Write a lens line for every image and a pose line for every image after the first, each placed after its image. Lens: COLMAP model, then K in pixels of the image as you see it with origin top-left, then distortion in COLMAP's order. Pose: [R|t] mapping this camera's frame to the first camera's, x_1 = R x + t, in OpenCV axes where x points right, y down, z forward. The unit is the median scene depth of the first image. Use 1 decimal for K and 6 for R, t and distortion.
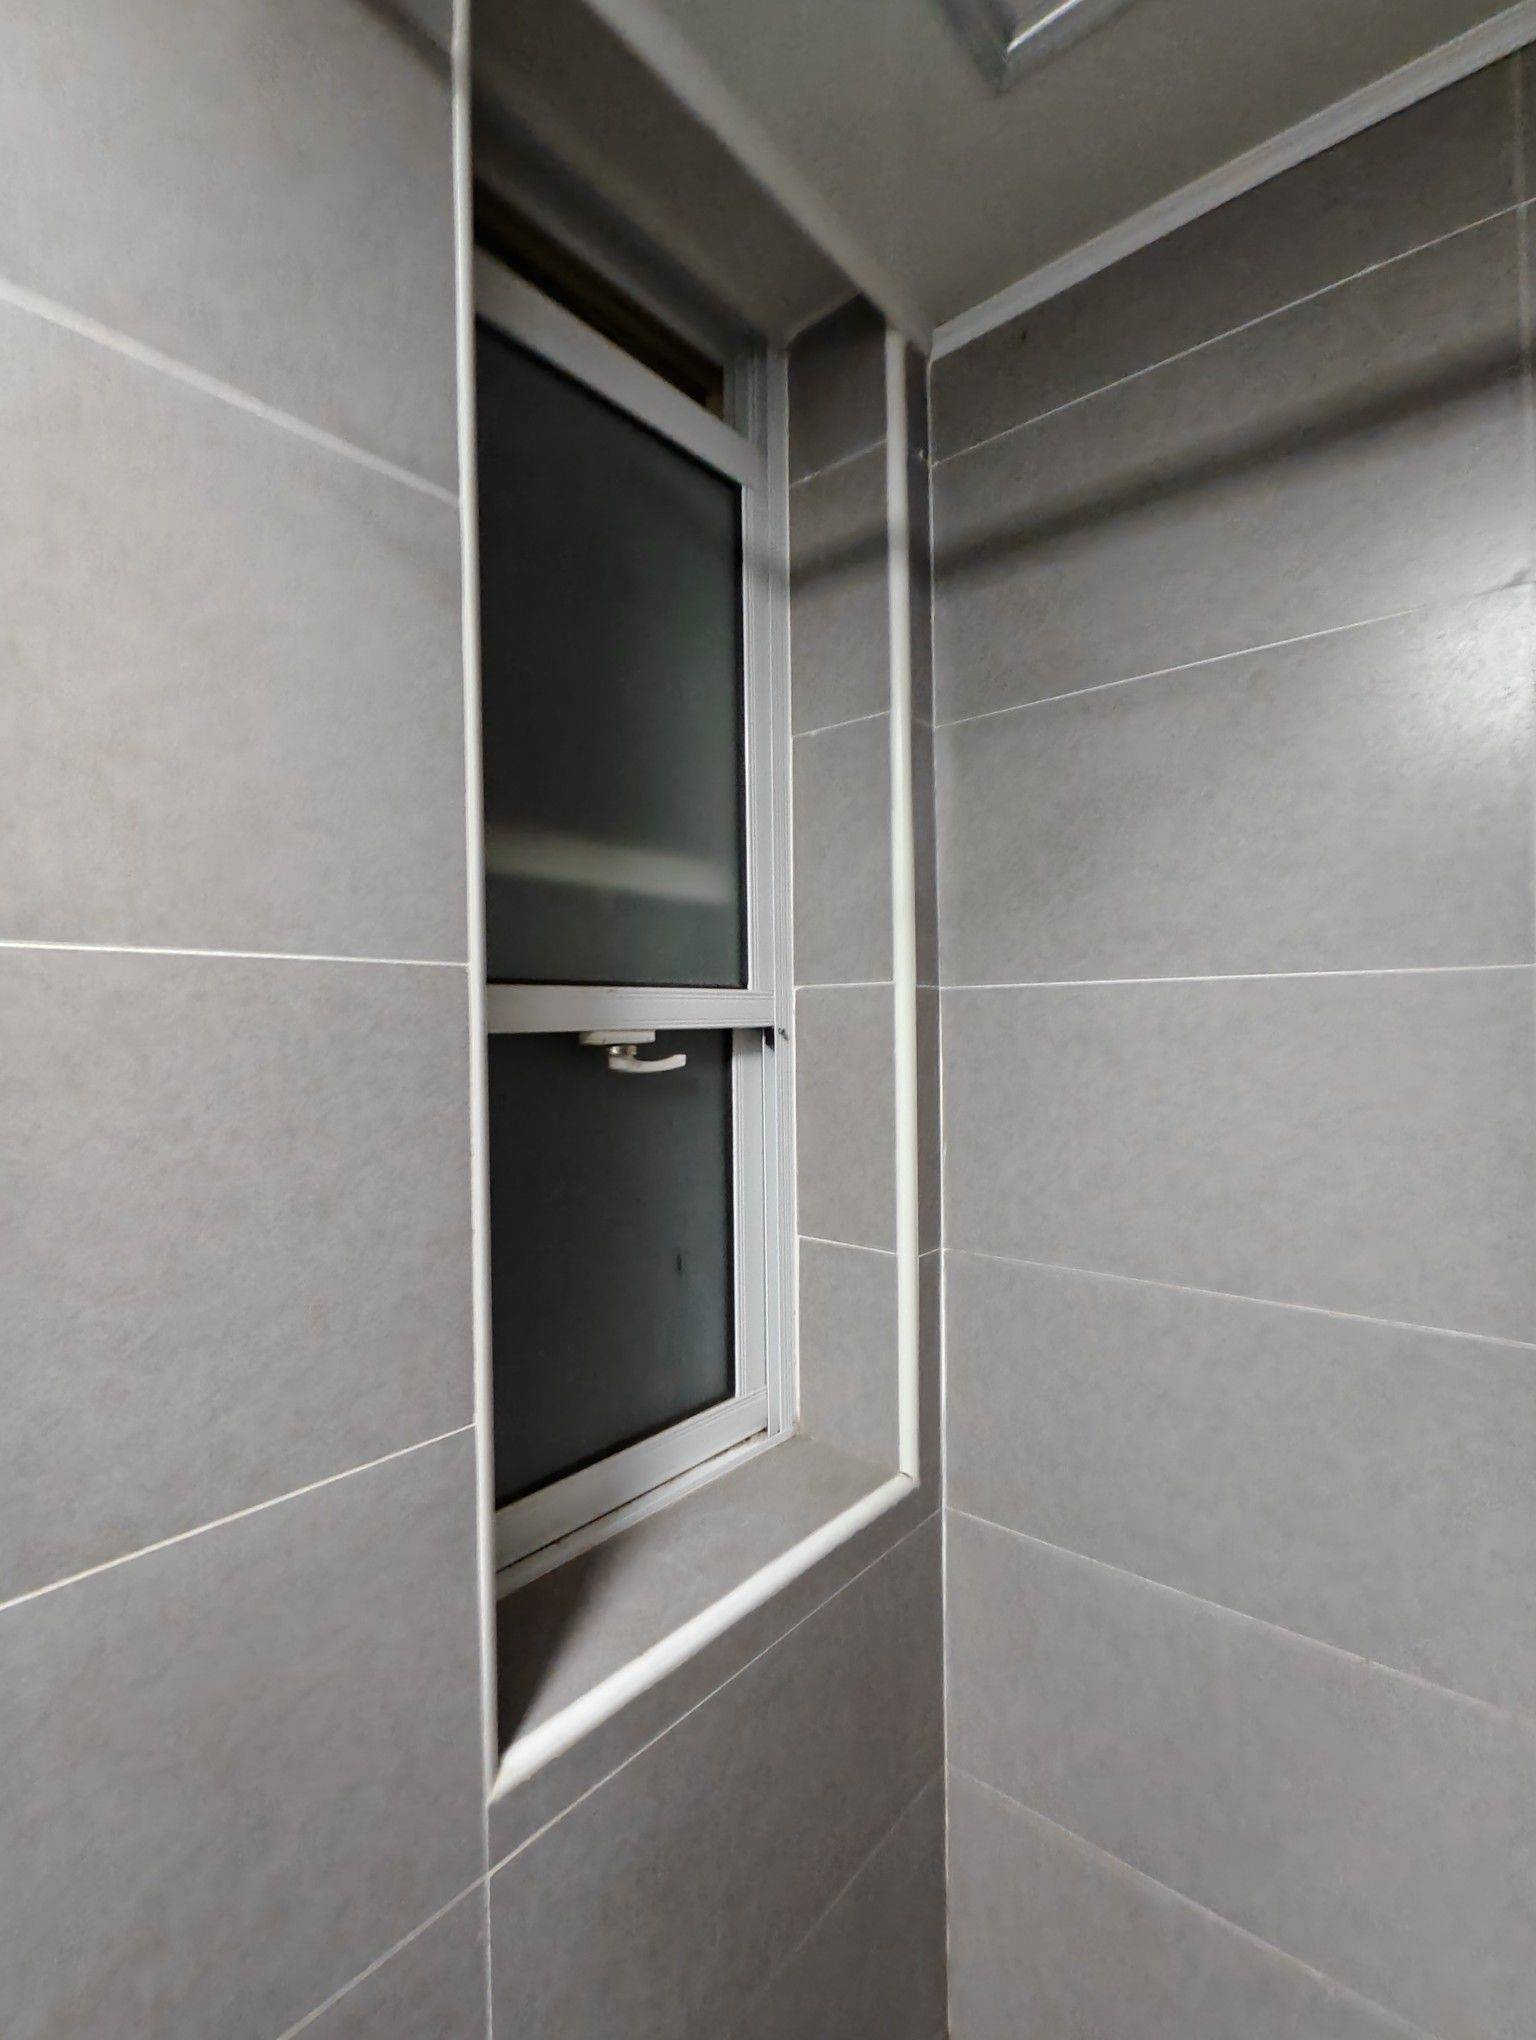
lens RADIAL K [[933.4, 0, 768.0], [0, 933.4, 1020.0], [0, 0, 1]] dist [-0.000755, 0.000305]
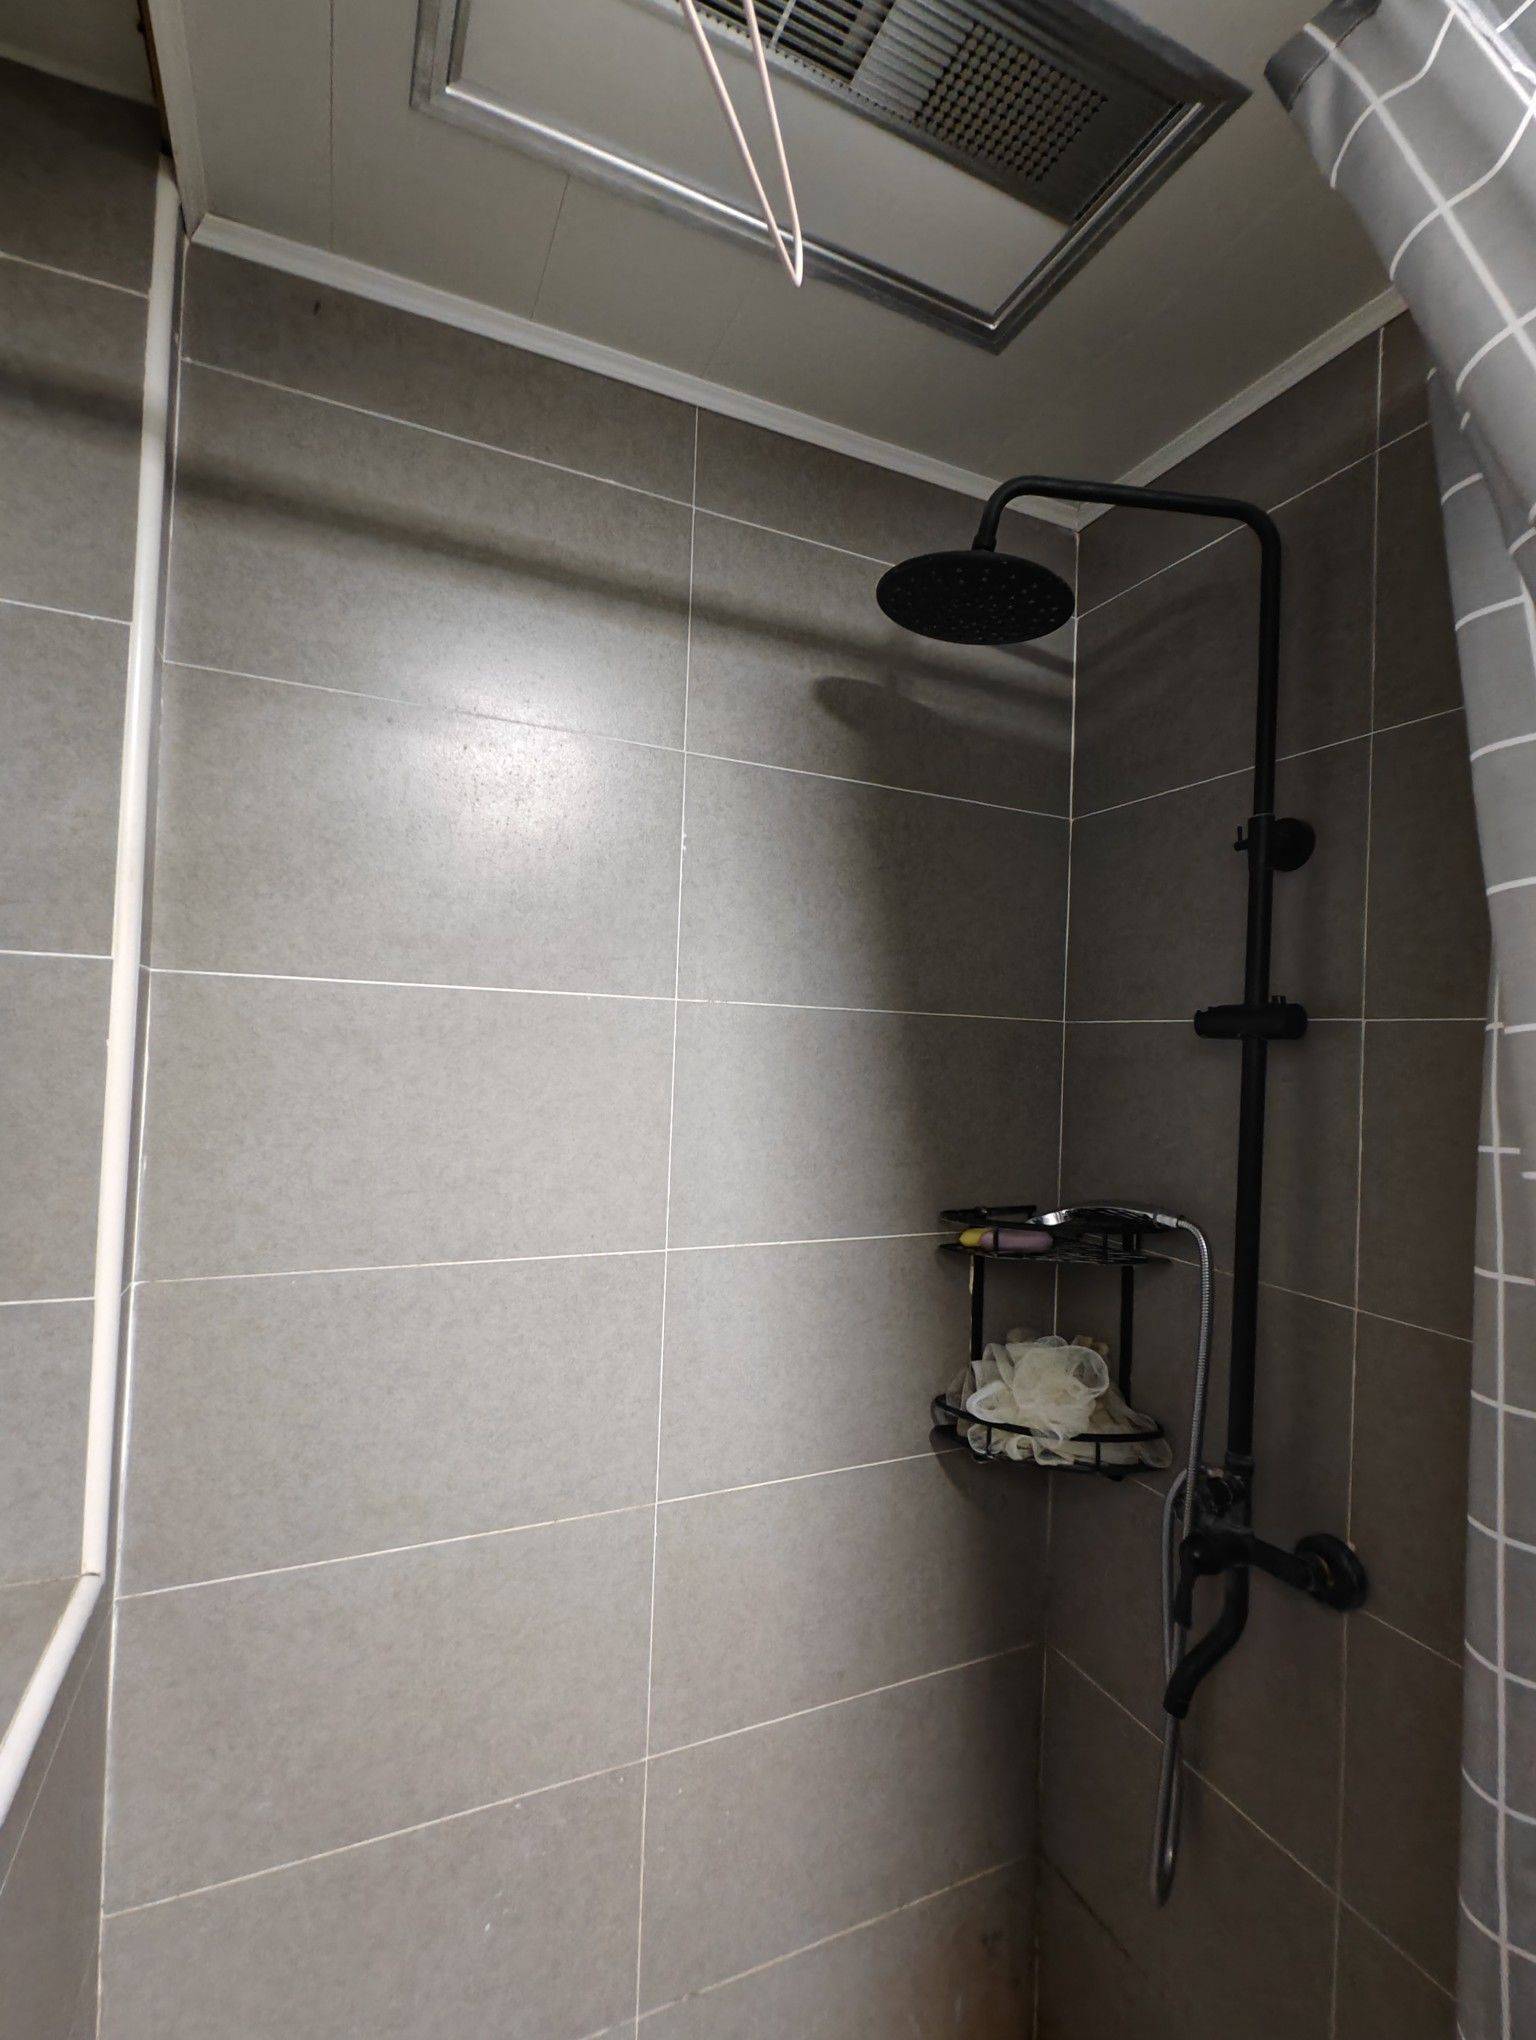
lens RADIAL K [[933.4, 0, 768.0], [0, 933.4, 1020.0], [0, 0, 1]] dist [-0.000755, 0.000305]
pose [[0.429441, 0.053465, 0.901511, -0.374035], [-0.044210, 0.998294, -0.038146, 0.020180], [-0.902012, -0.023474, 0.431072, 0.152488]]
